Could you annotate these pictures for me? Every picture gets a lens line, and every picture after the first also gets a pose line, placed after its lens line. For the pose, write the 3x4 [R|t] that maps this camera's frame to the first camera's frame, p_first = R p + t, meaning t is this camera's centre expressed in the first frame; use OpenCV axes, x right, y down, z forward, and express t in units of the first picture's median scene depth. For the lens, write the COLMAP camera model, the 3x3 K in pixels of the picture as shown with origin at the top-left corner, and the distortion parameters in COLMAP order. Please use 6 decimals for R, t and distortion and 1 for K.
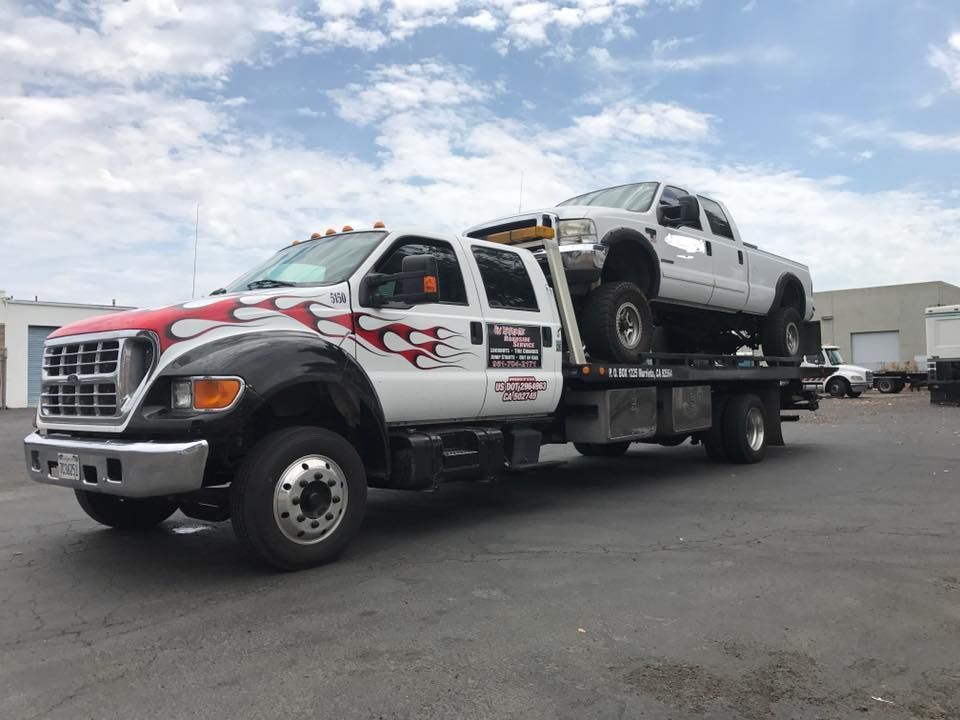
lens RADIAL K [[750.8, 0, 476.4], [0, 750.8, 378.1], [0, 0, 1]] dist [0.070699, -0.002500]
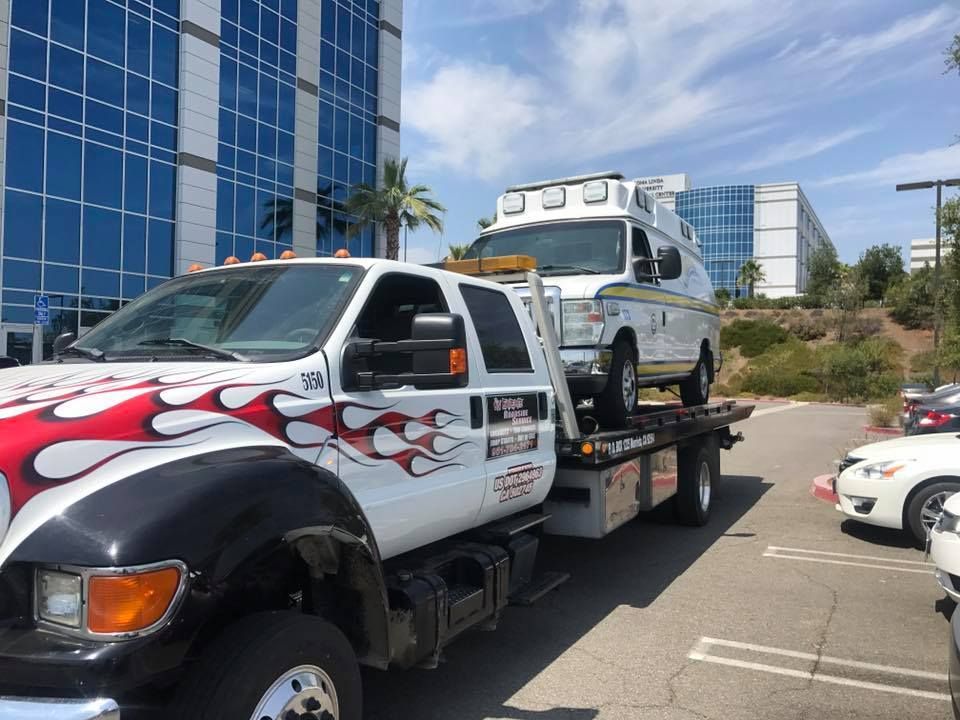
lens RADIAL K [[761.7, 0, 480.0], [0, 761.7, 360.0], [0, 0, 1]] dist [0.016319, -0.007079]
pose [[0.969598, 0.022987, 0.243622, -0.171780], [-0.020918, 0.999720, -0.011078, -0.100942], [-0.243808, 0.005645, 0.969807, 0.301694]]
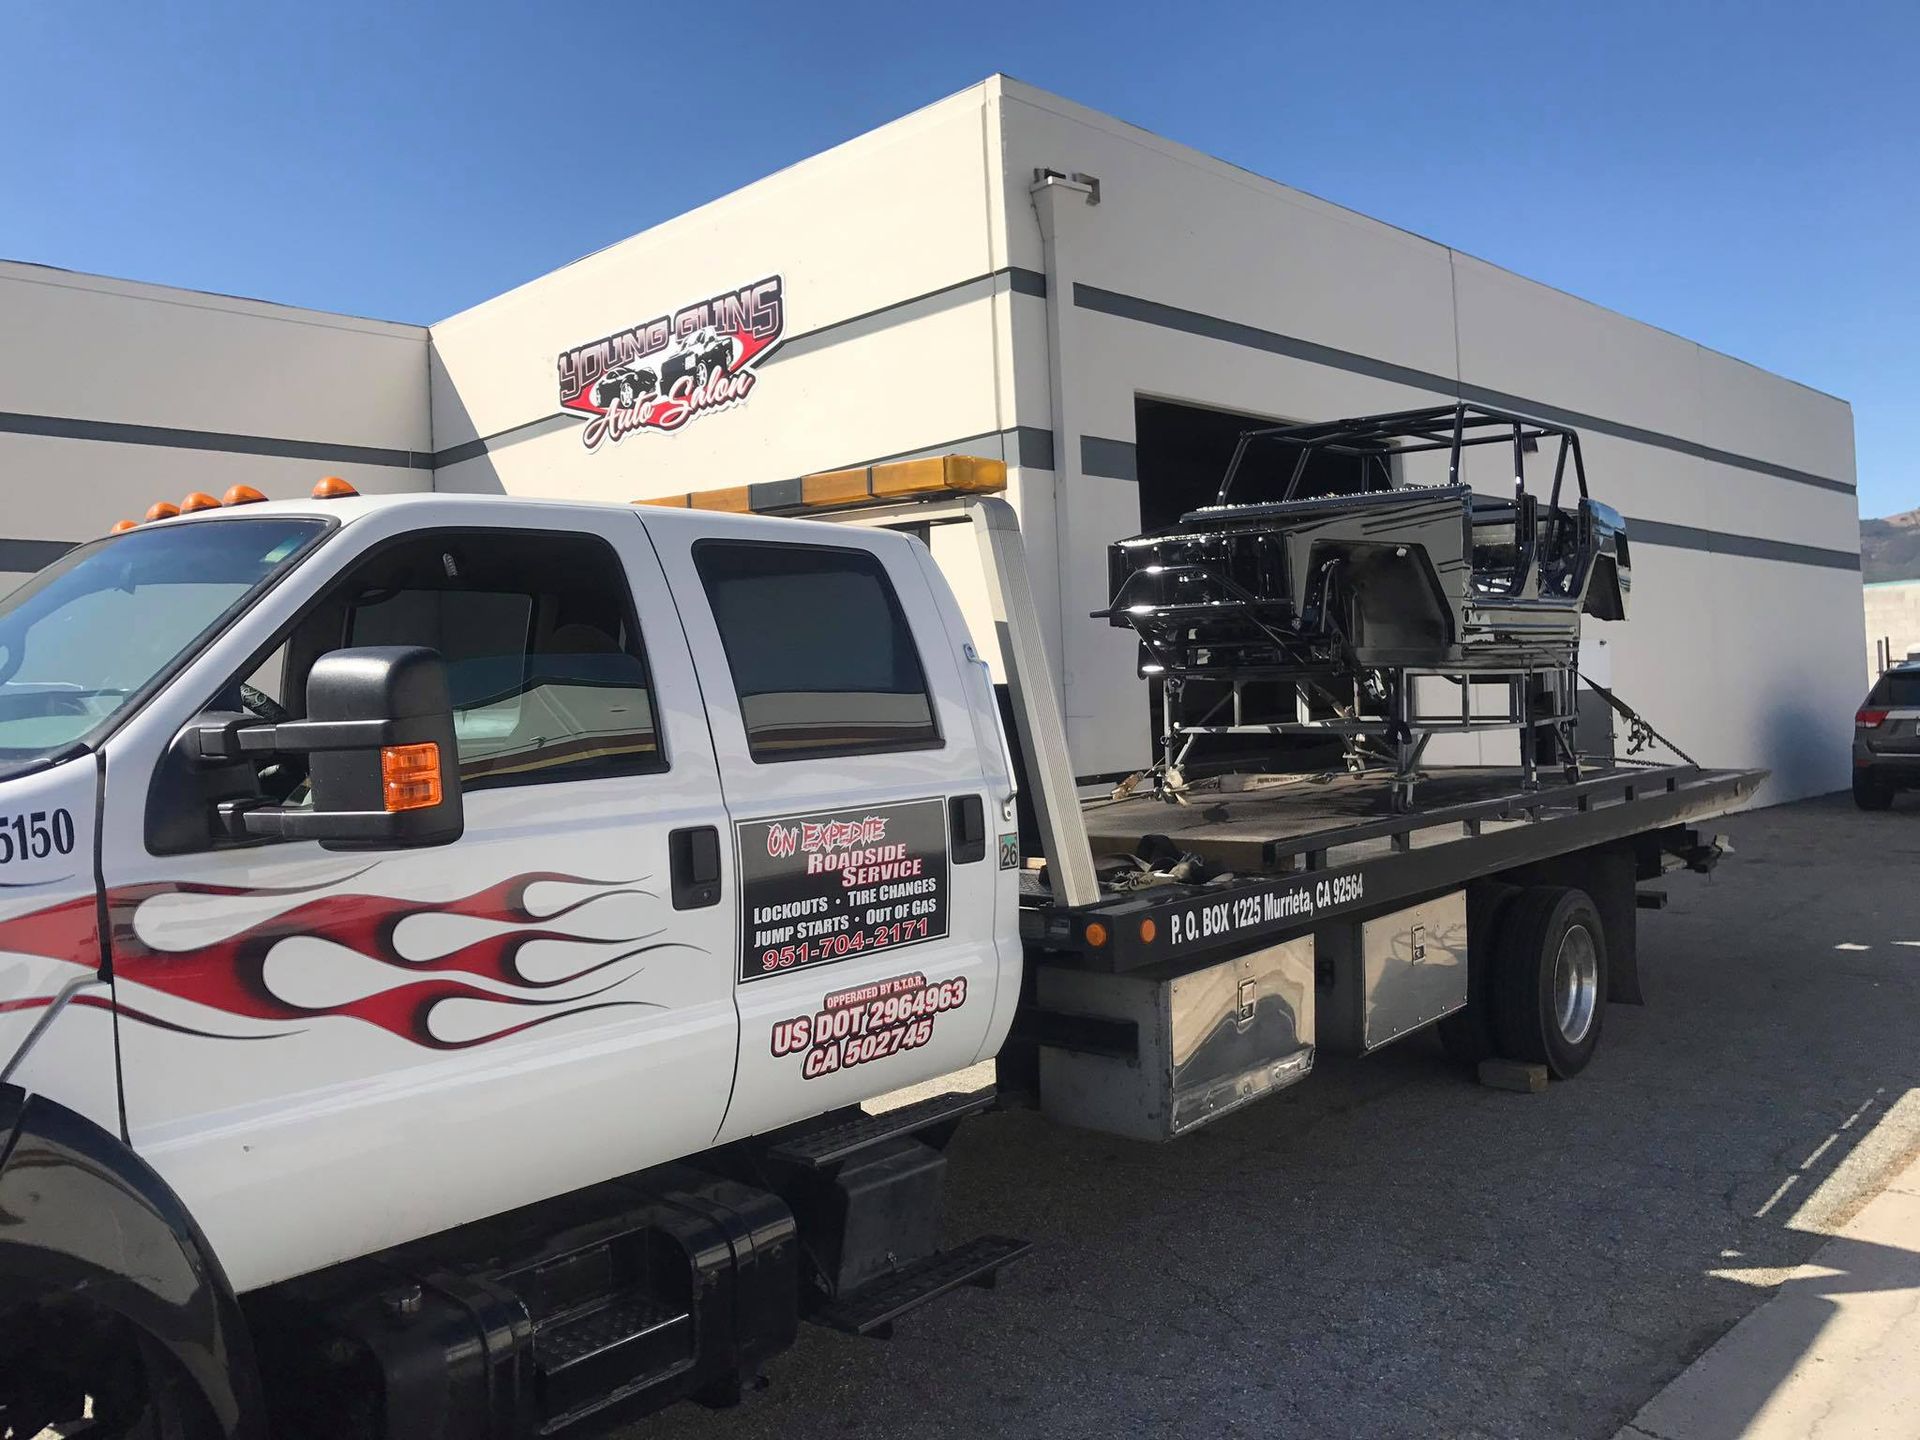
lens RADIAL K [[1523.4, 0, 960.0], [0, 1523.4, 720.0], [0, 0, 1]] dist [0.016319, -0.007079]
pose [[0.999876, -0.000799, 0.015738, 0.090005], [0.000126, 0.999088, 0.042704, -0.139032], [-0.015758, -0.042697, 0.998964, 0.427582]]
